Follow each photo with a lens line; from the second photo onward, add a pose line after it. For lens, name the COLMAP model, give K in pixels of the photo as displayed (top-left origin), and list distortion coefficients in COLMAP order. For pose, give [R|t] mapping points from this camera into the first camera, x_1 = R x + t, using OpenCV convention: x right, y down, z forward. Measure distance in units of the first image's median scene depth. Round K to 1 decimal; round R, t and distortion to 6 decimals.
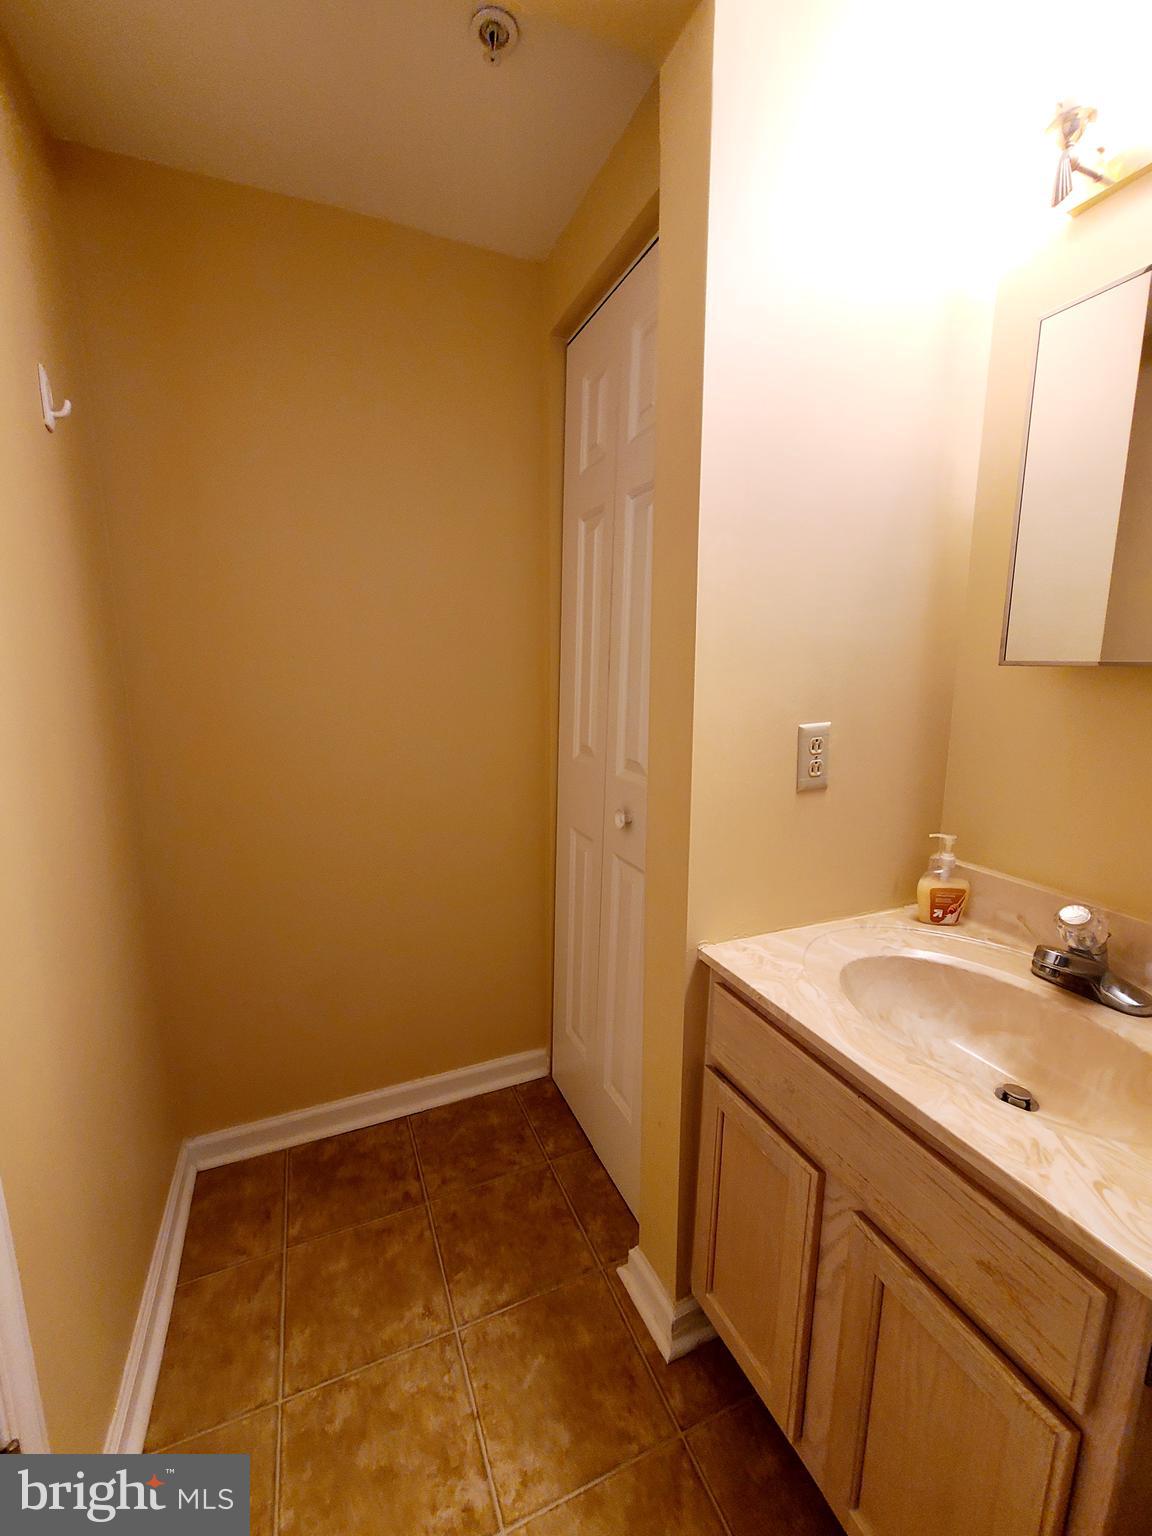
lens RADIAL K [[625.7, 0, 571.8], [0, 625.7, 768.6], [0, 0, 1]] dist [0.003386, -0.000217]
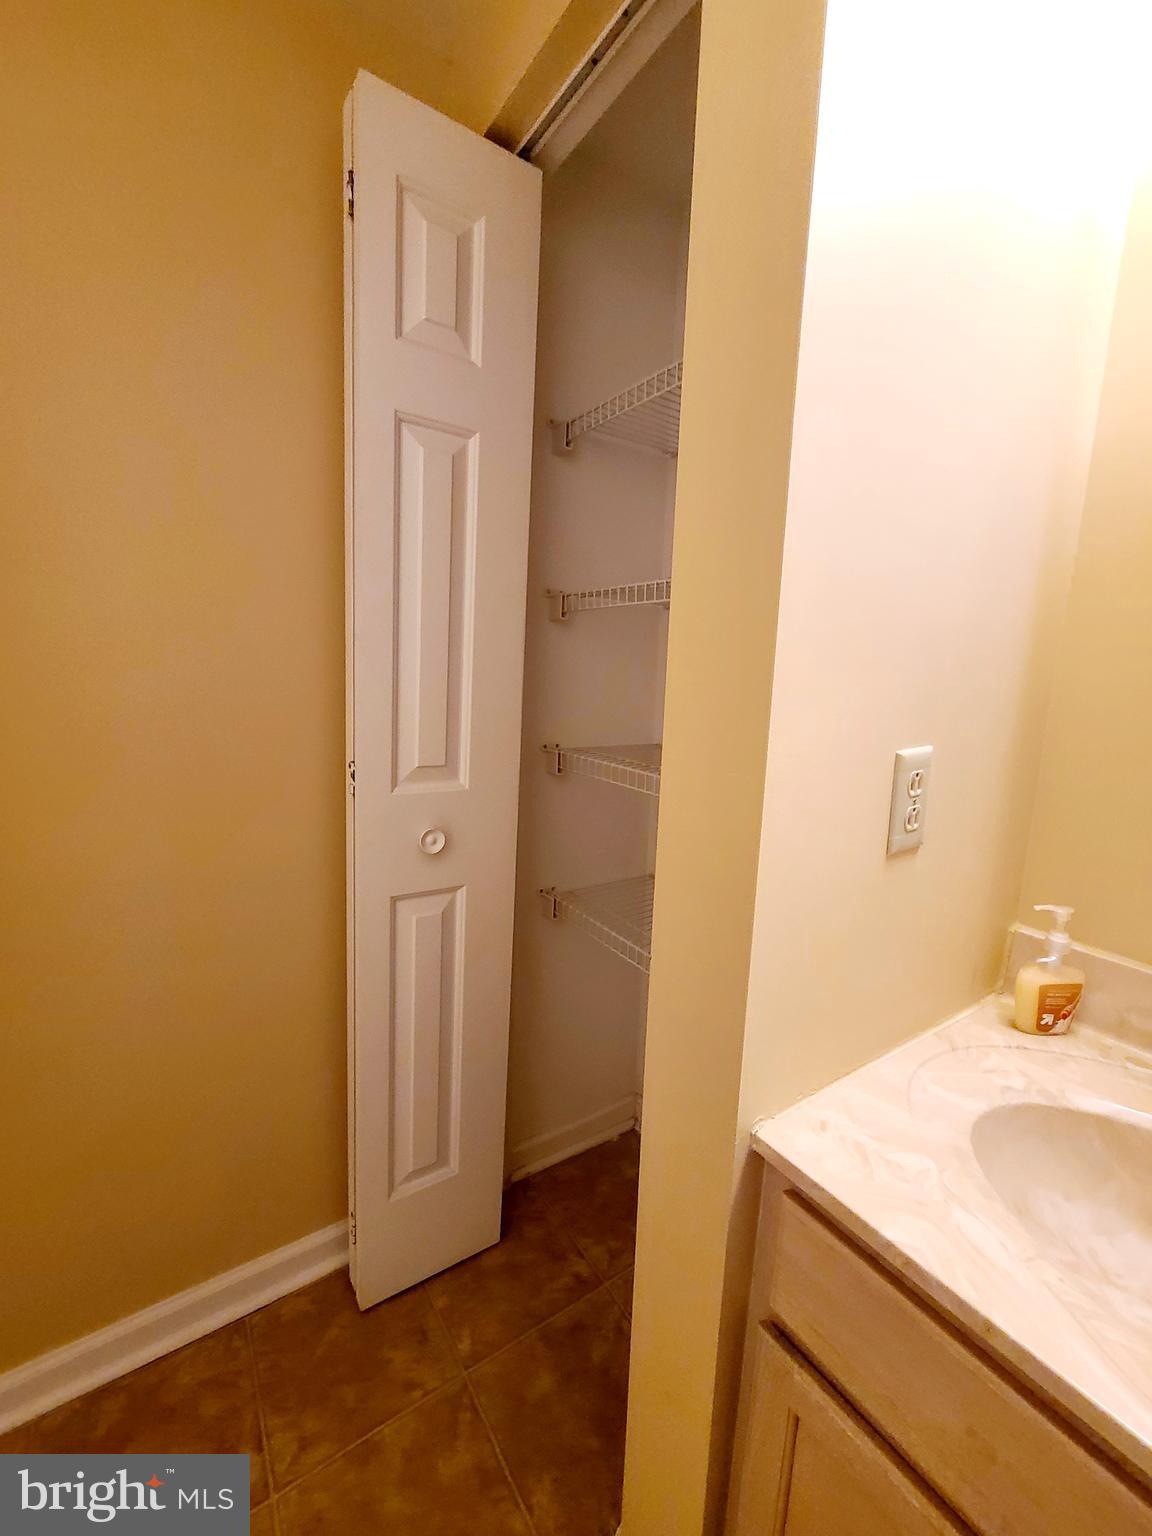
lens RADIAL K [[625.7, 0, 574.4], [0, 625.7, 777.8], [0, 0, 1]] dist [0.003386, -0.000217]
pose [[0.982351, -0.004230, 0.186999, -0.062087], [0.003170, 0.999977, 0.005968, -0.044146], [-0.187020, -0.005270, 0.982342, 0.416585]]
